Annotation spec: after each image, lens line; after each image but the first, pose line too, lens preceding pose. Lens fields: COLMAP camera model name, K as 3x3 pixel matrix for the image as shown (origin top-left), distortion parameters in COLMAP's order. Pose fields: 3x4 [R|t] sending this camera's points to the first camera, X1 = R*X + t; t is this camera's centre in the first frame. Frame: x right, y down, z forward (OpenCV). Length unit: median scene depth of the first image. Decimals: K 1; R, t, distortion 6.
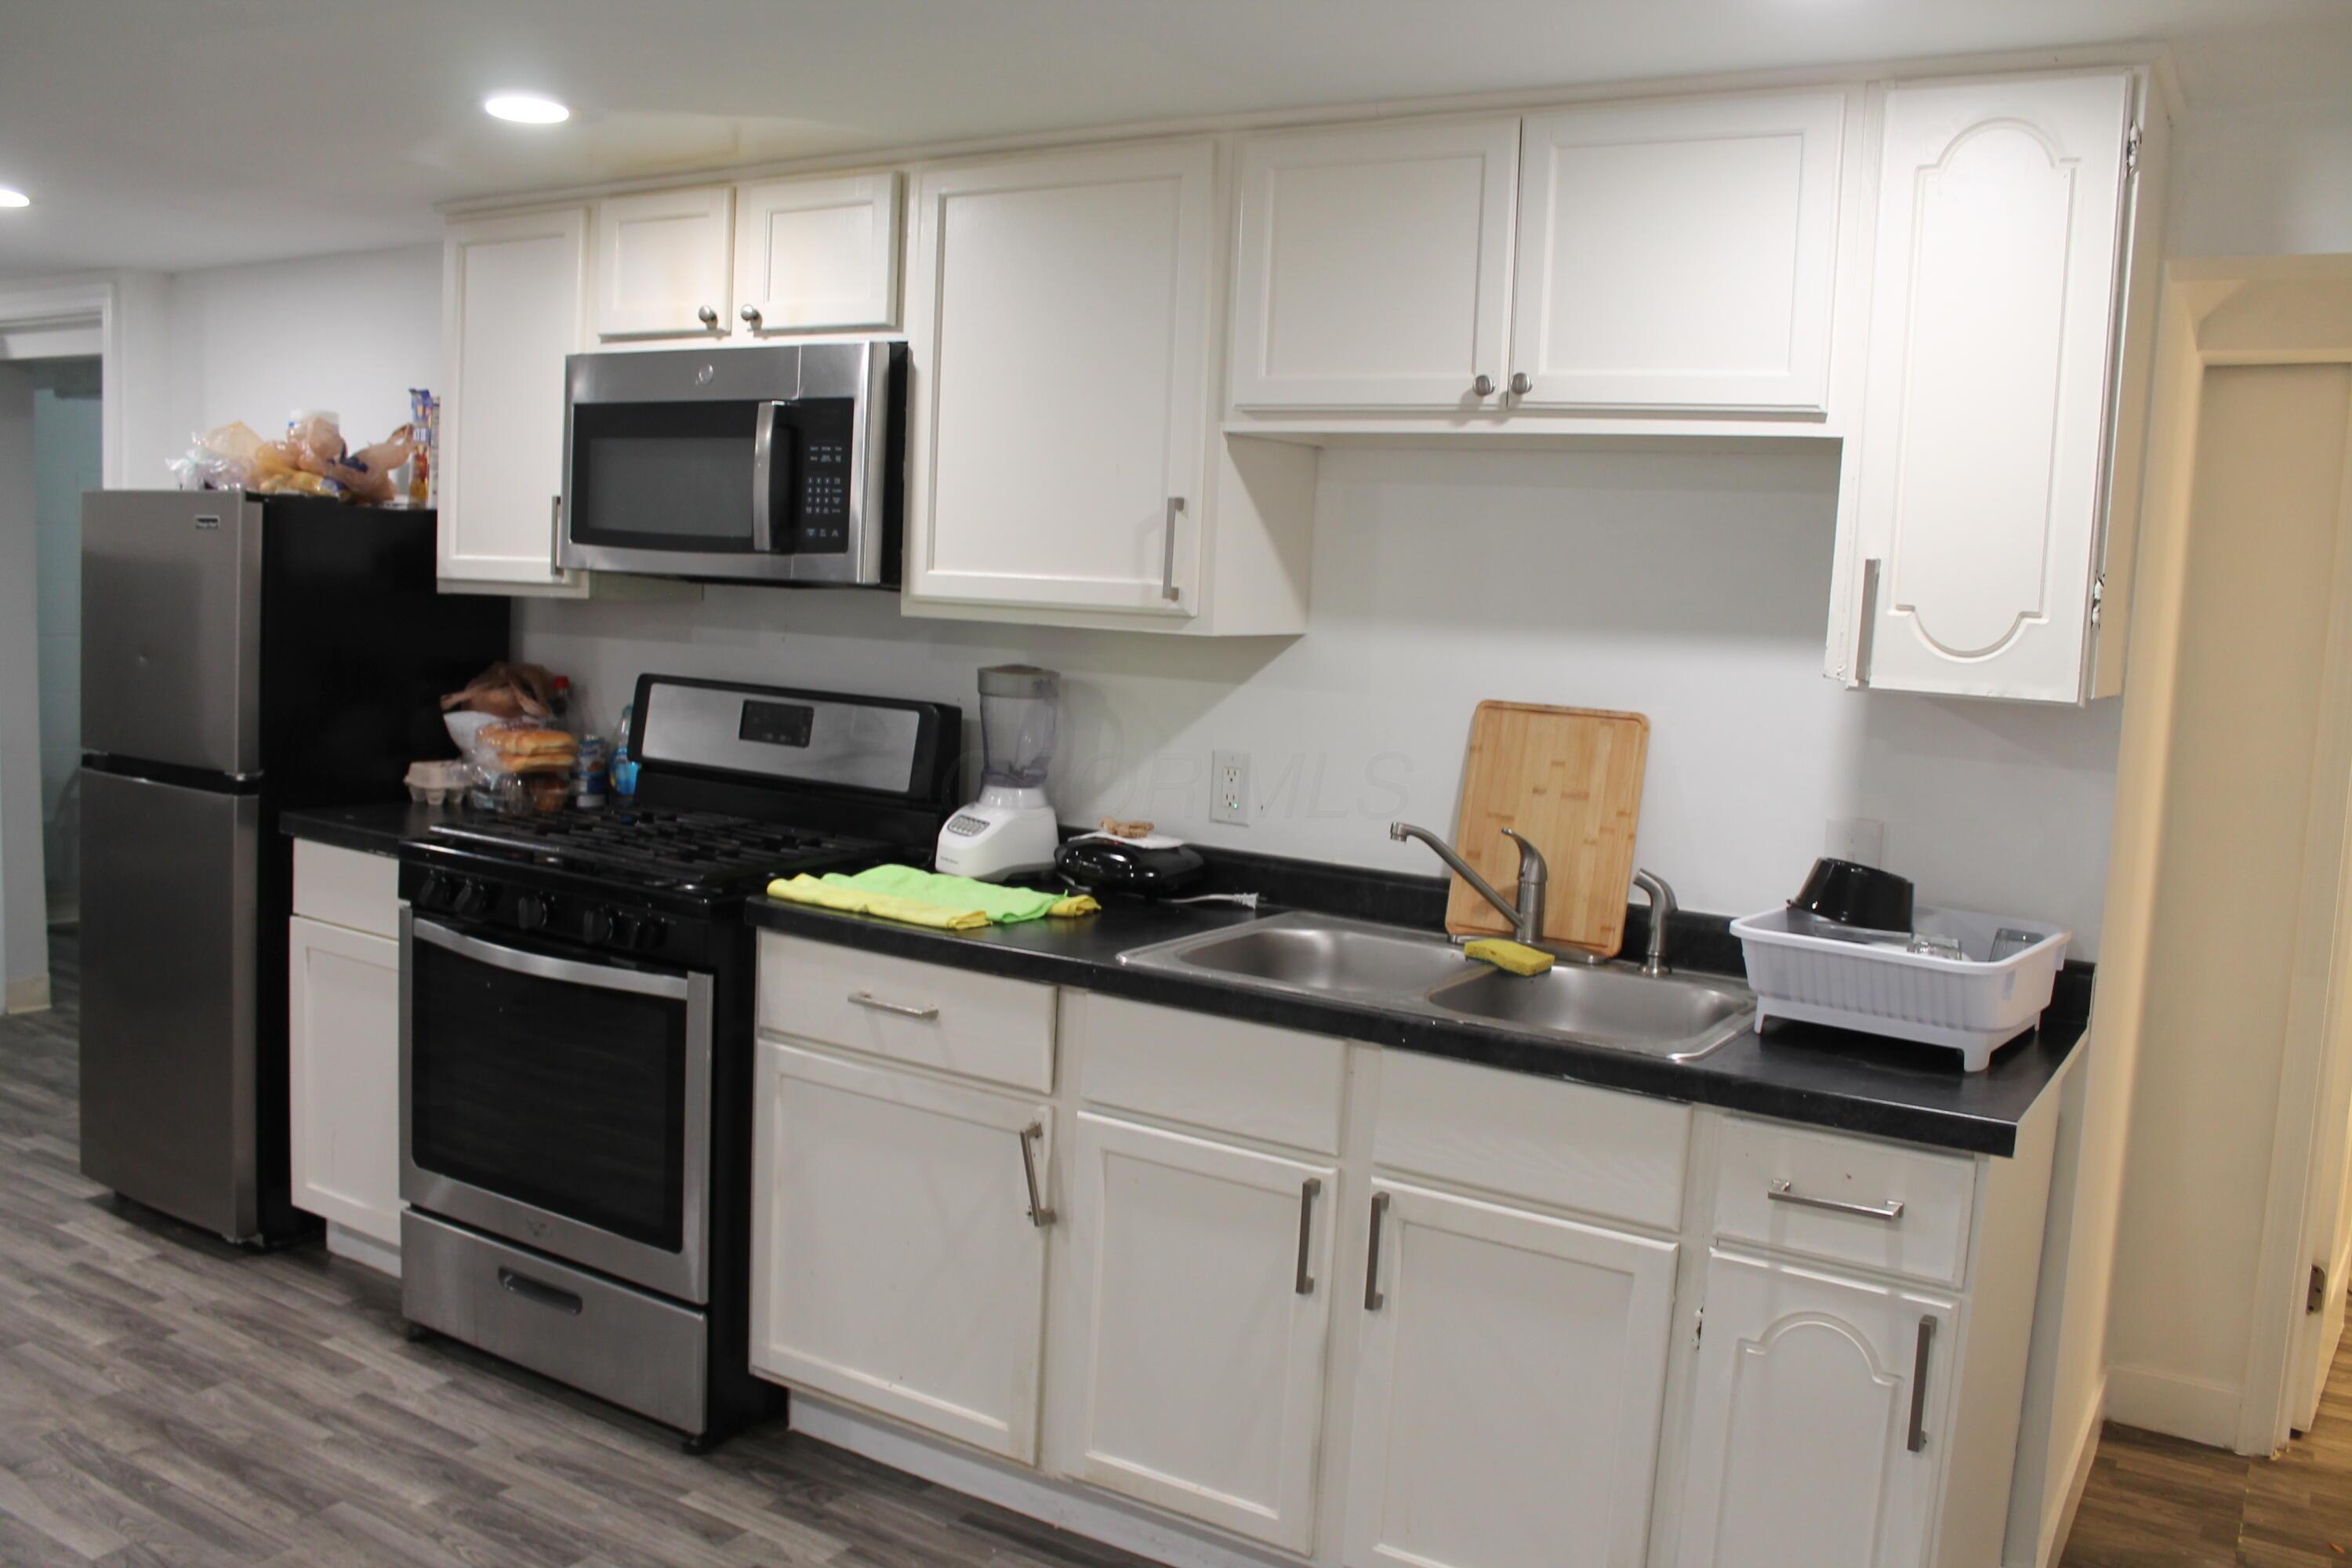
lens RADIAL K [[1978.4, 0, 1158.1], [0, 1978.4, 777.5], [0, 0, 1]] dist [-0.155705, 0.130766]
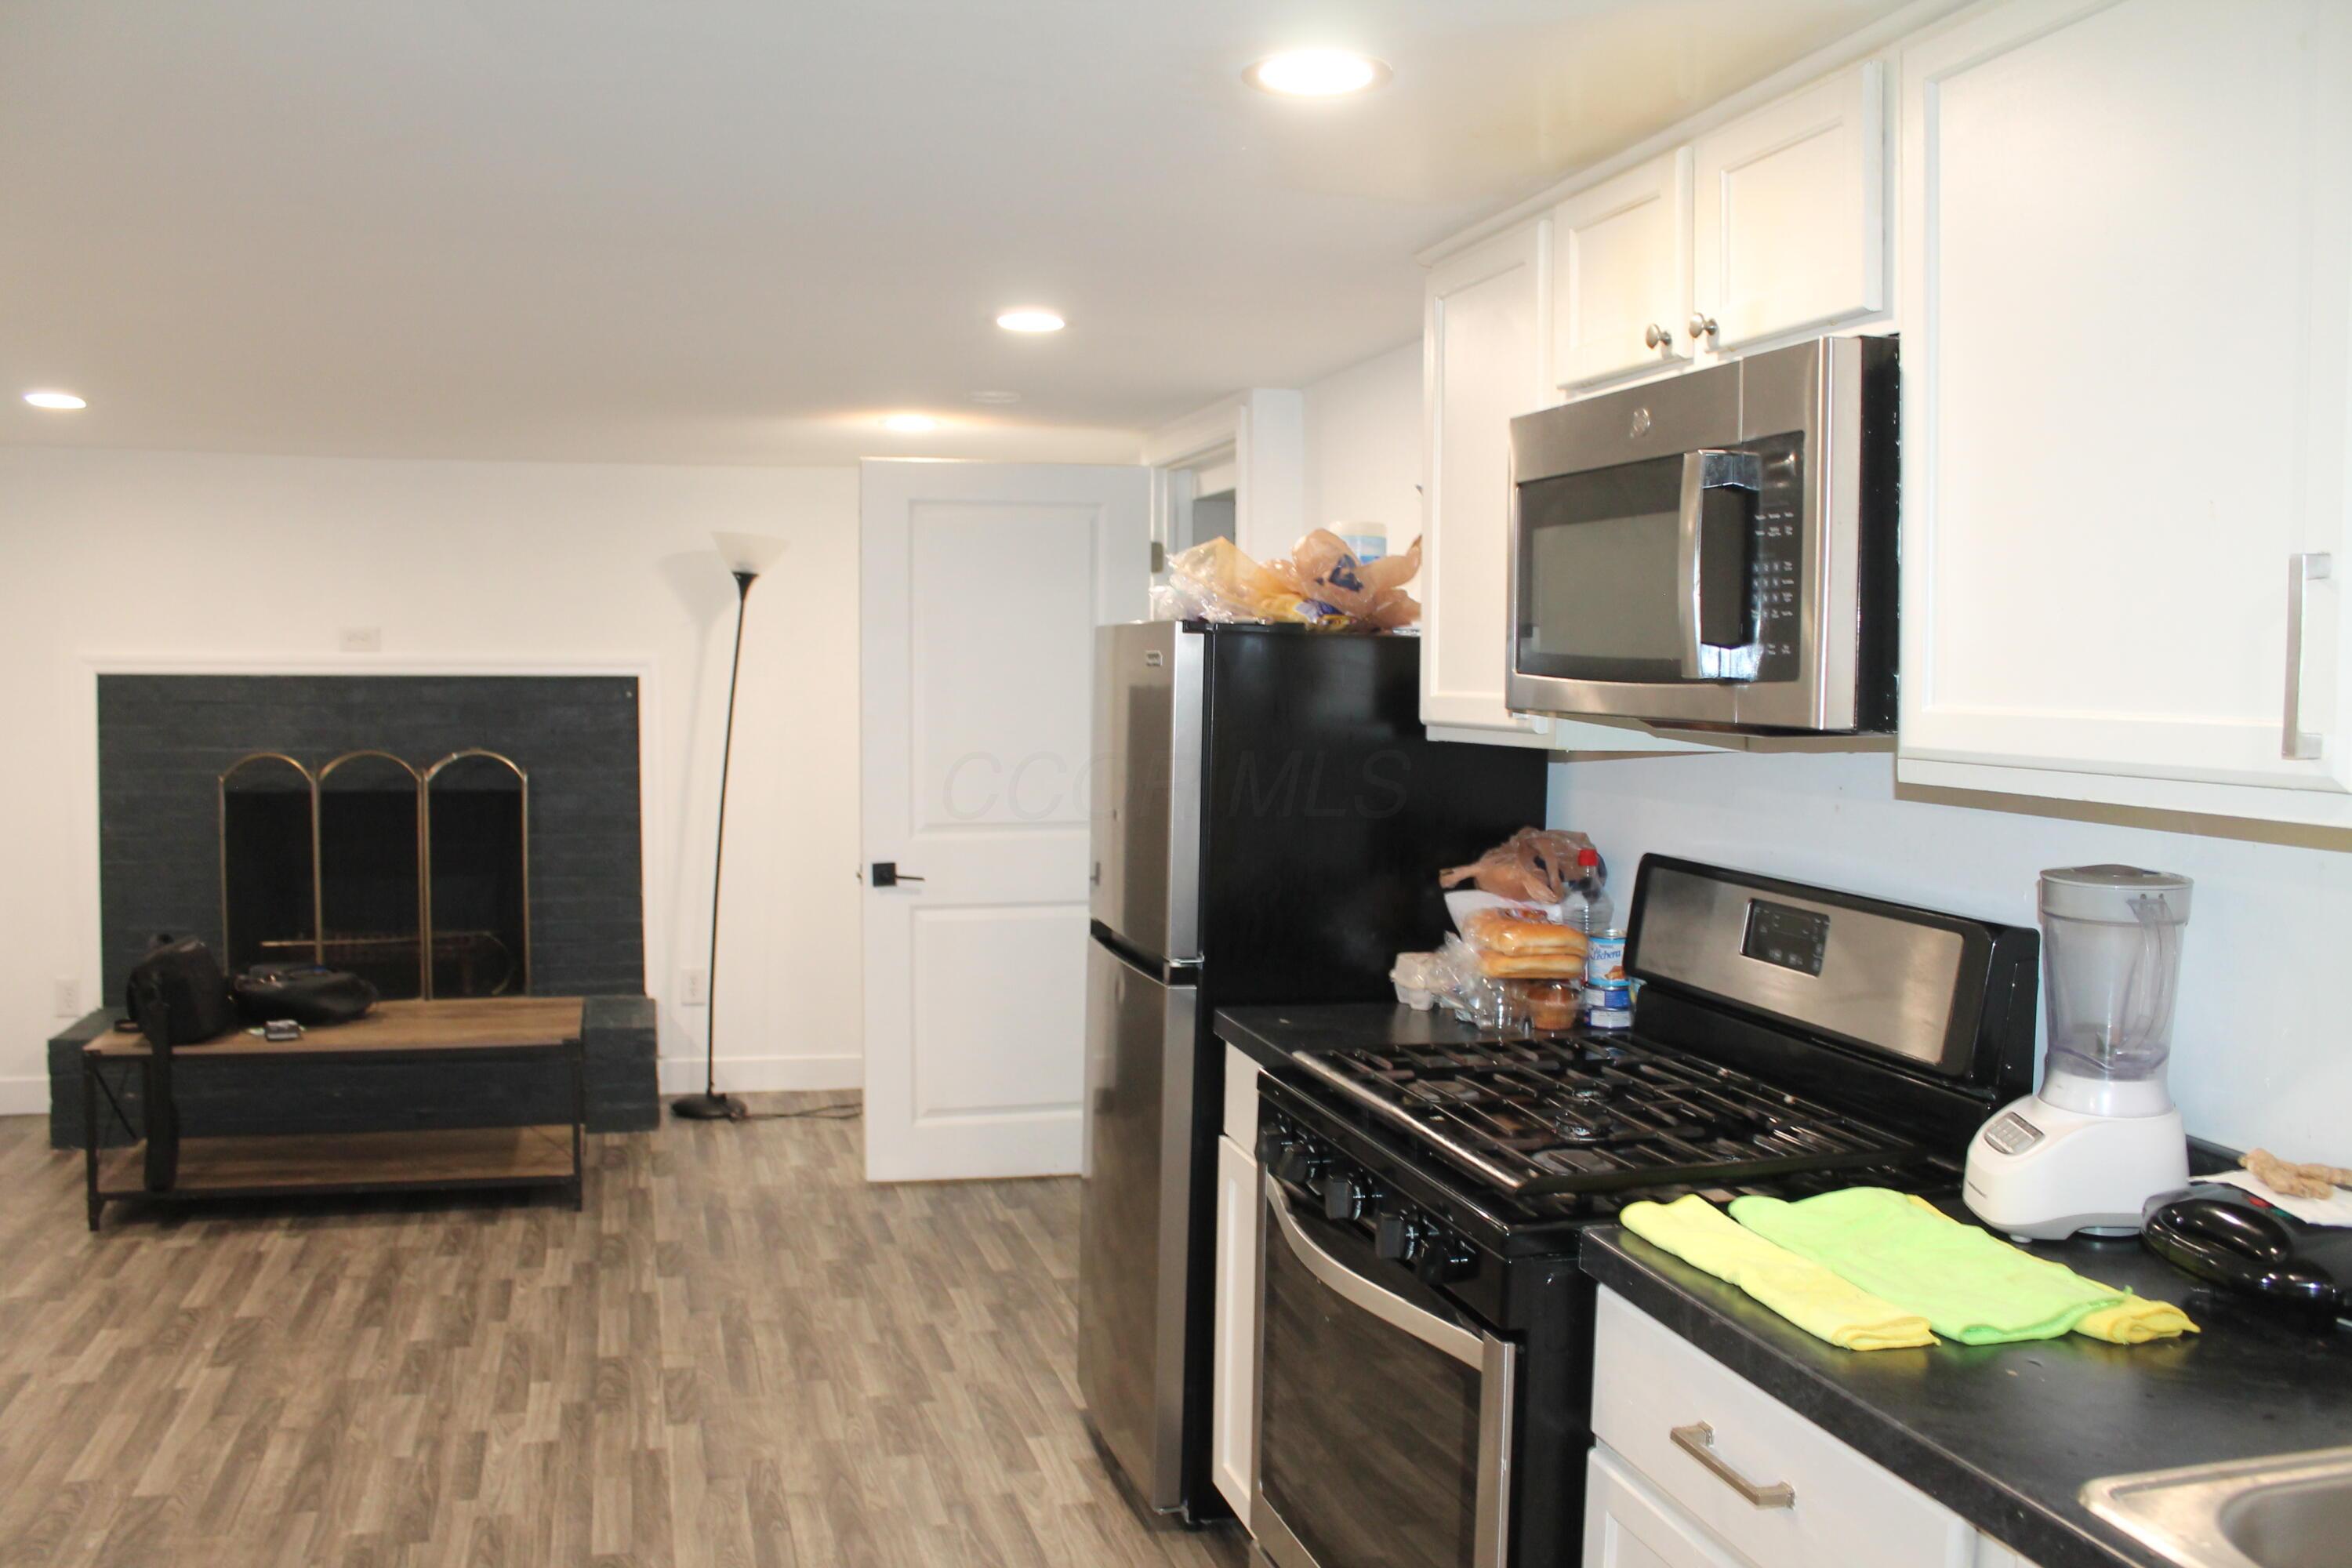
lens RADIAL K [[1978.4, 0, 1158.1], [0, 1978.4, 777.5], [0, 0, 1]] dist [-0.155705, 0.130766]
pose [[0.730693, 0.001897, -0.682704, 0.107310], [-0.046651, 0.997798, -0.047157, -0.042612], [0.681110, 0.066306, 0.729172, 0.392519]]
